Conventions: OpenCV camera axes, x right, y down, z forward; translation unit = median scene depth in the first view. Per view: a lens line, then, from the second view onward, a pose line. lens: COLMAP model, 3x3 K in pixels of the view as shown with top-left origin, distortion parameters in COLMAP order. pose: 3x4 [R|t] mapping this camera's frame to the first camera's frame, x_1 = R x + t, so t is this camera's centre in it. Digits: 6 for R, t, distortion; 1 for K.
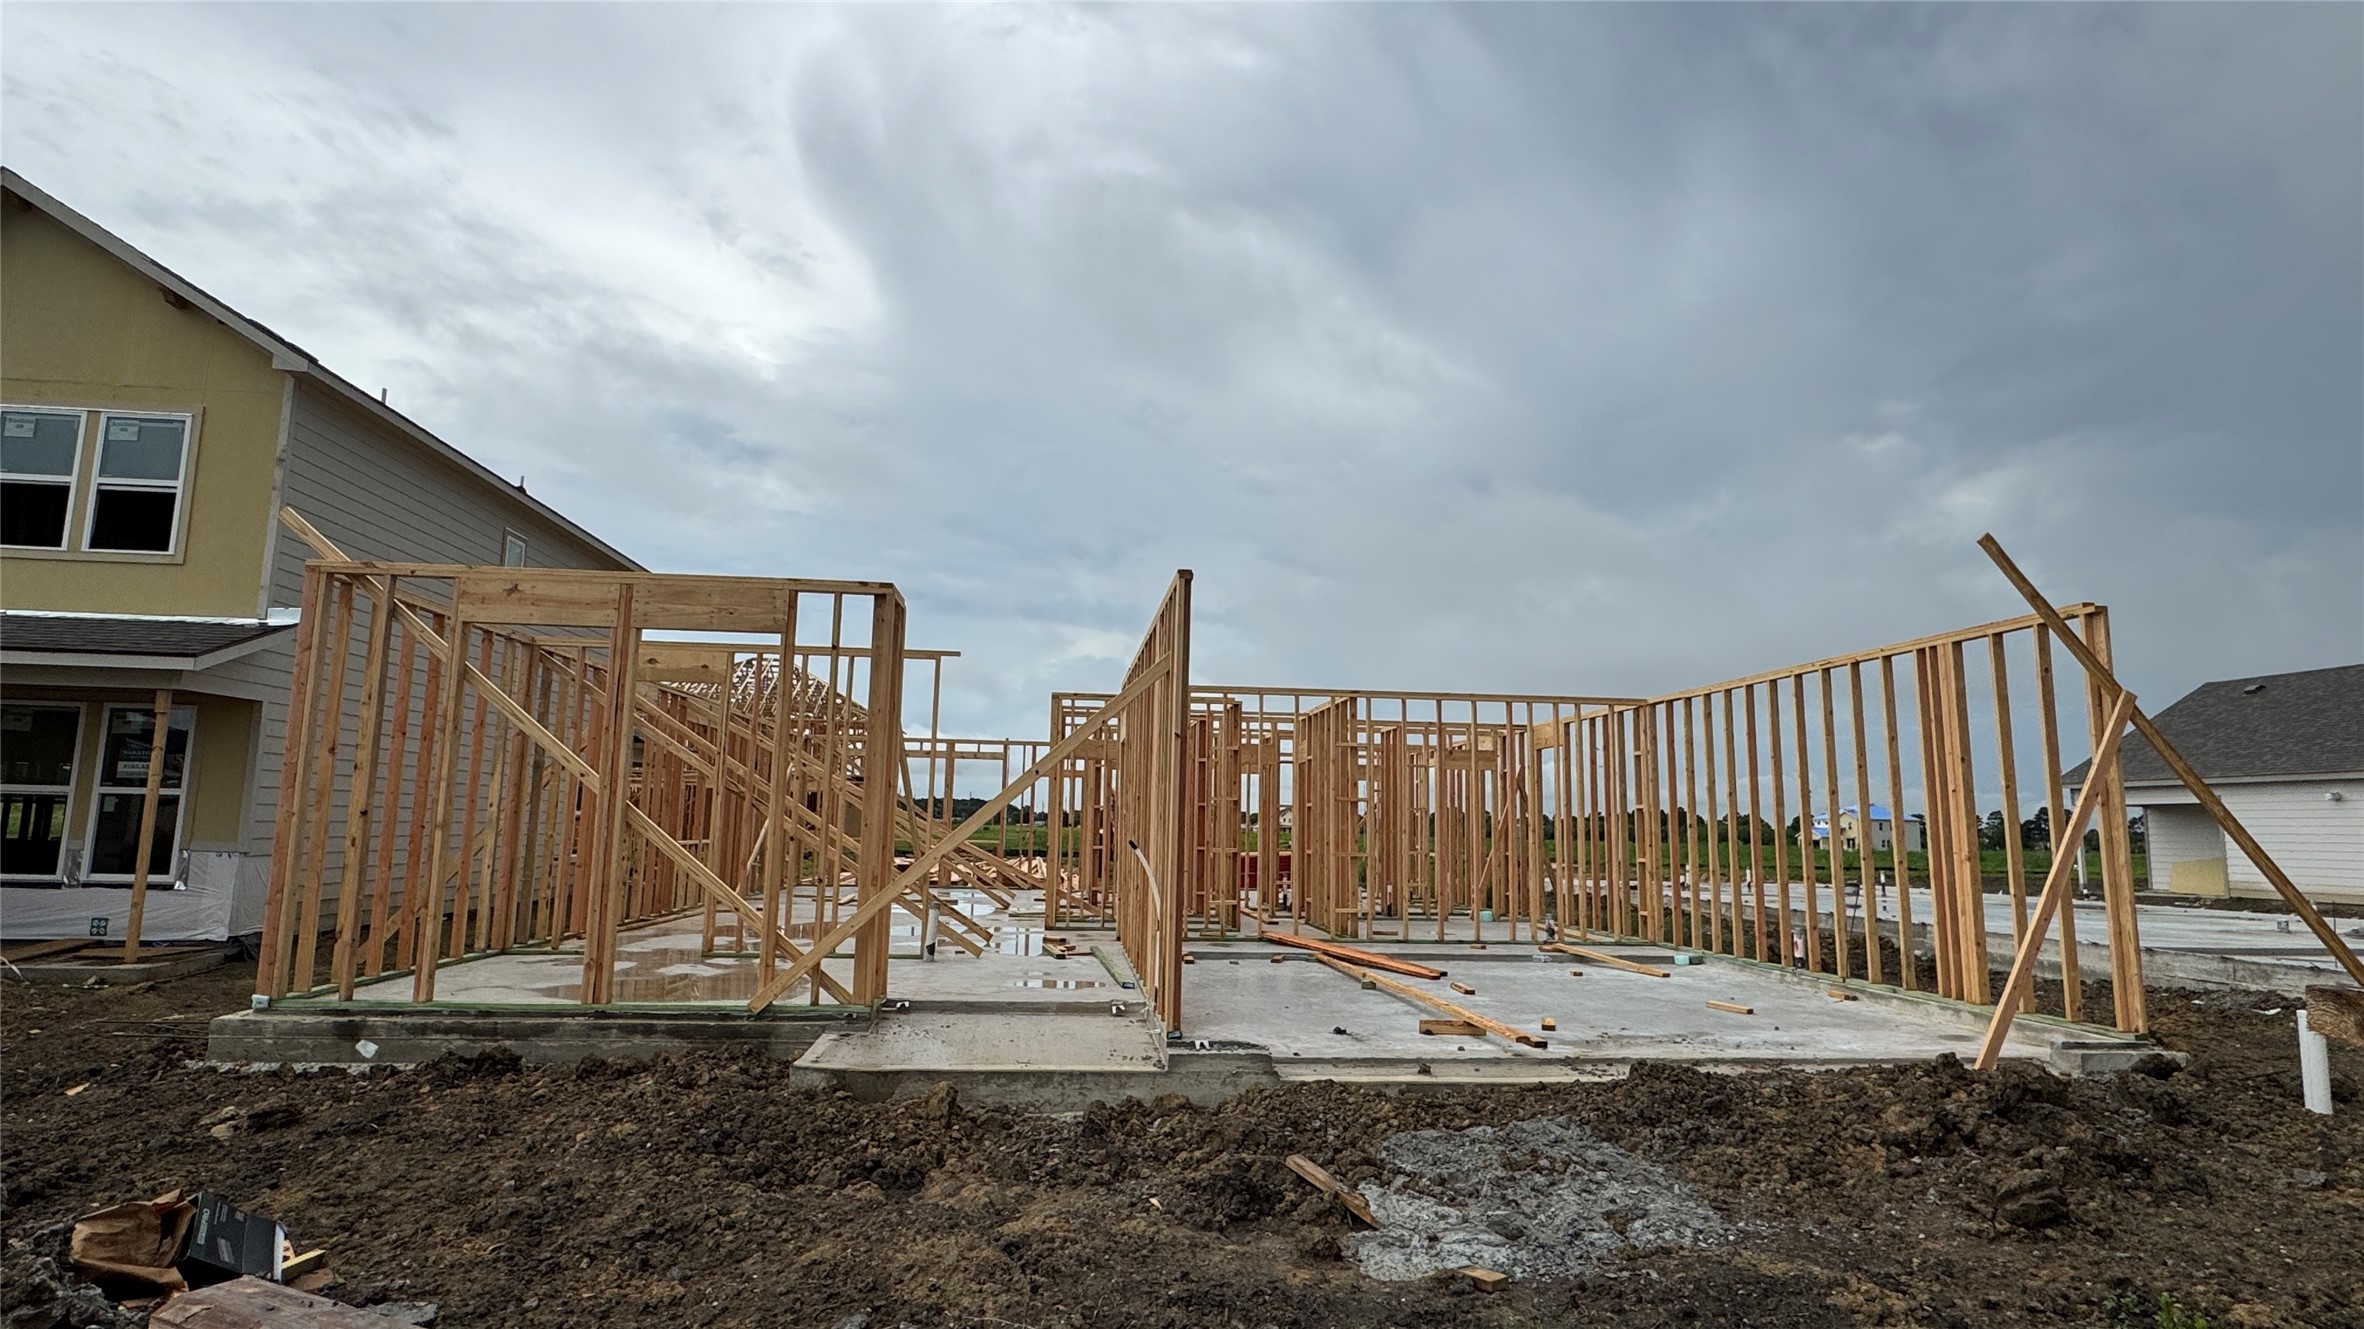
lens RADIAL K [[1215.7, 0, 1182.0], [0, 1215.7, 664.5], [0, 0, 1]] dist [-0.002534, -0.000419]
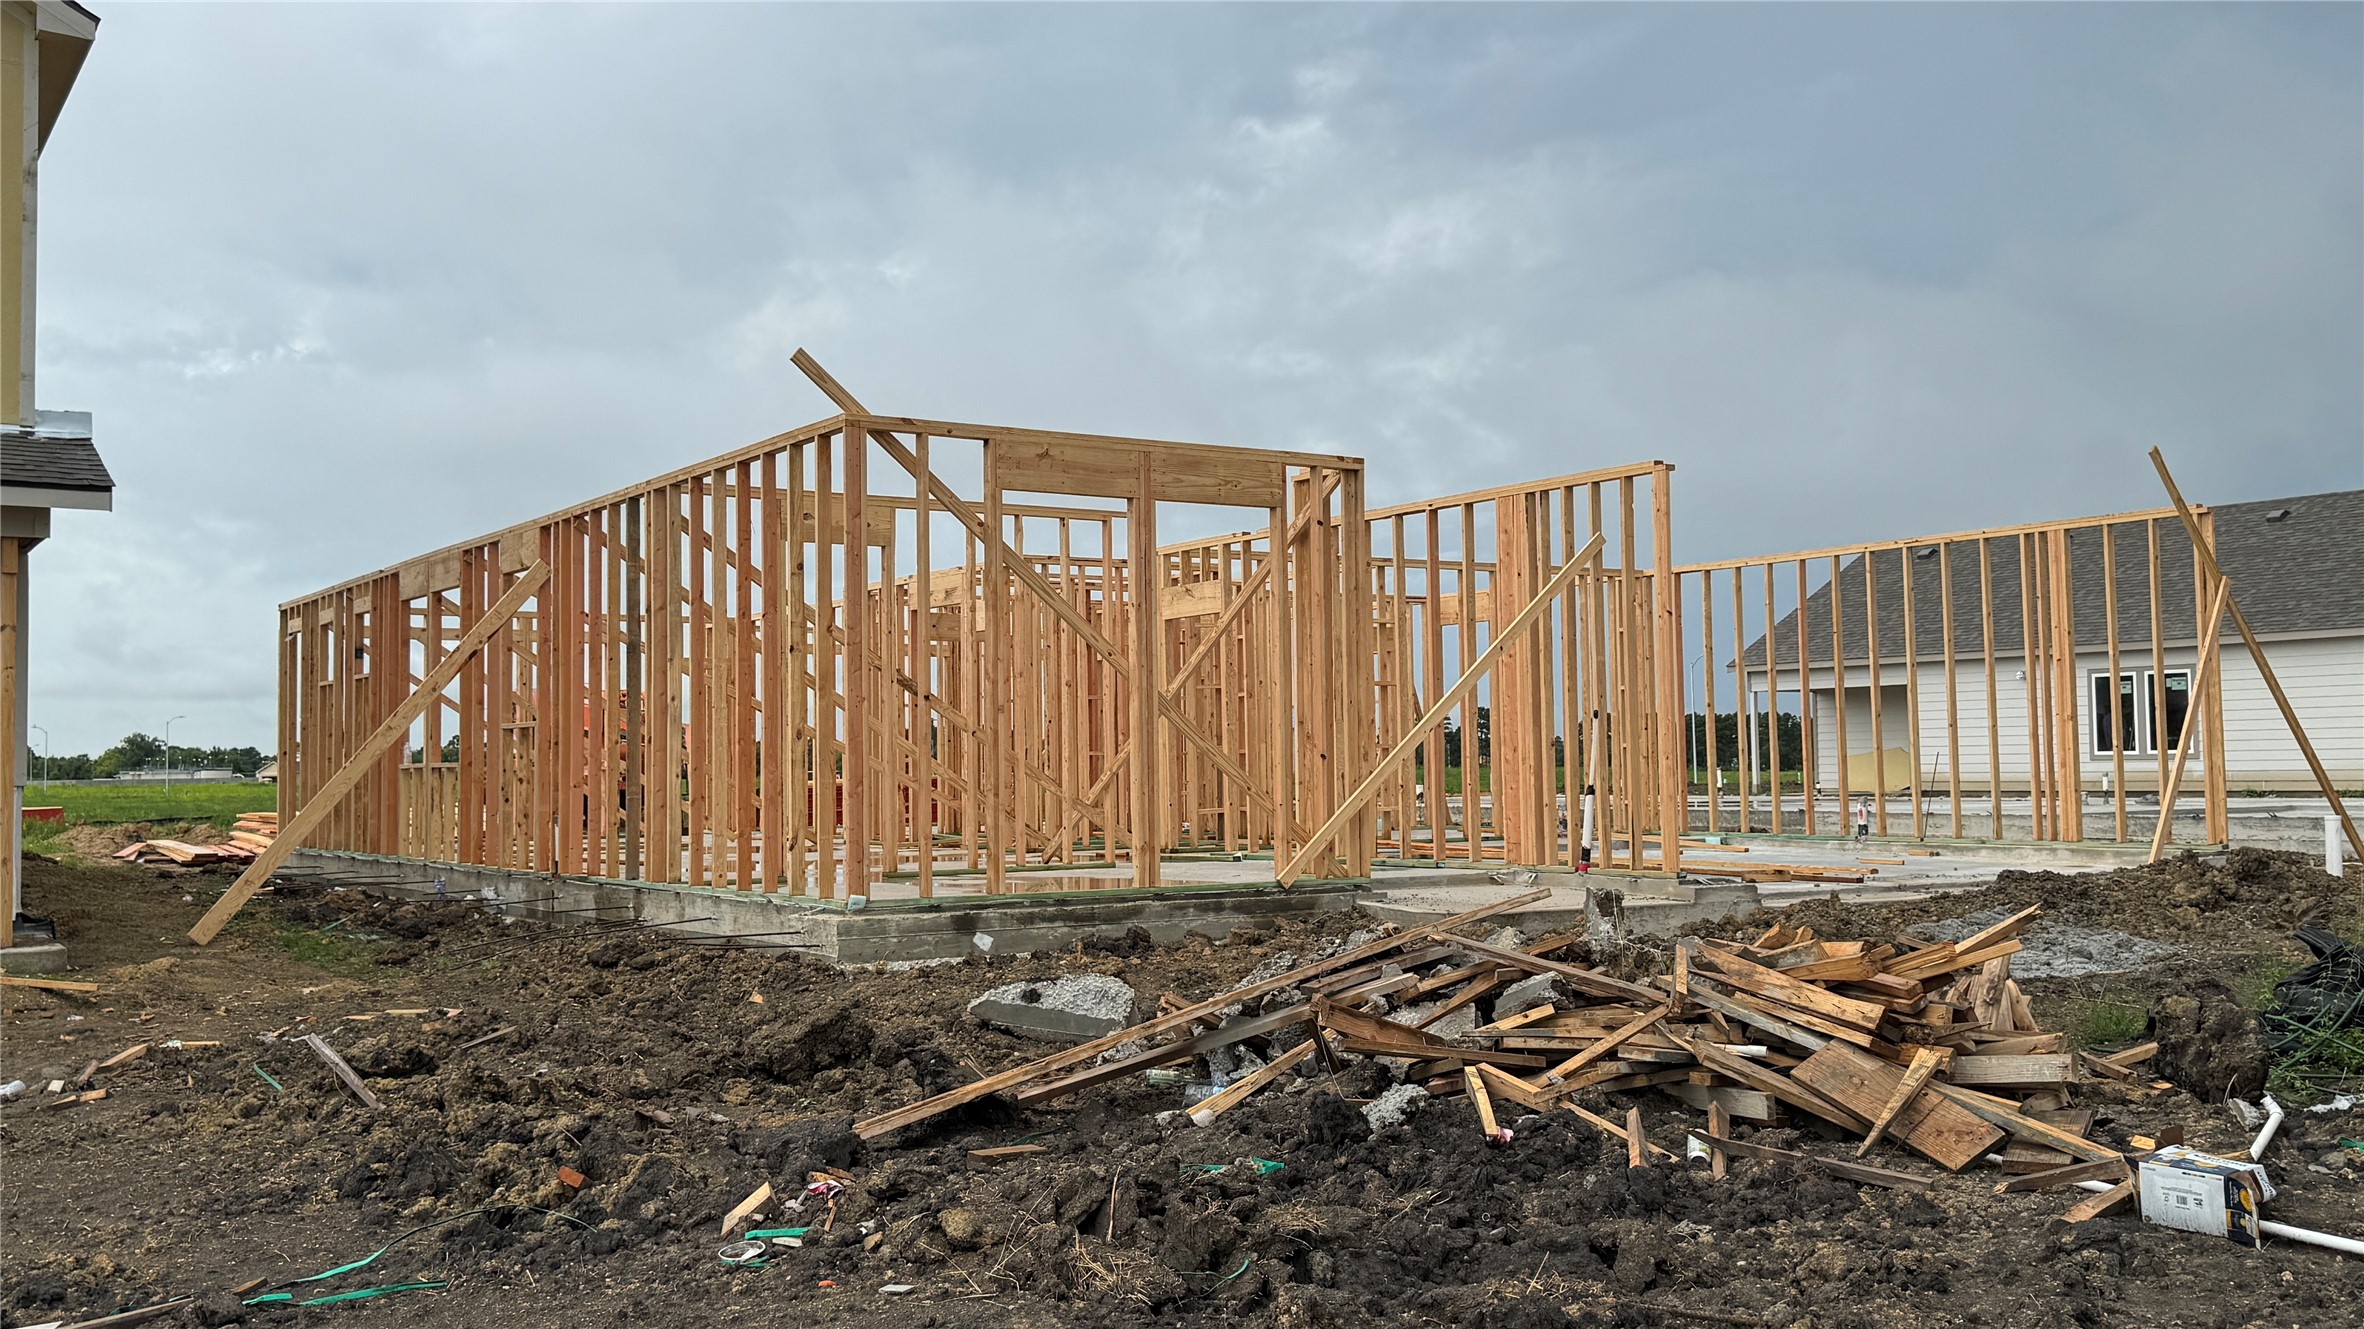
lens RADIAL K [[2114.8, 0, 1175.2], [0, 2114.8, 695.0], [0, 0, 1]] dist [0.174317, -0.354240]
pose [[0.890015, -0.016648, 0.455627, -1.185493], [-0.028447, 0.995359, 0.091935, -0.030535], [-0.455042, -0.094785, 0.885411, -0.481261]]
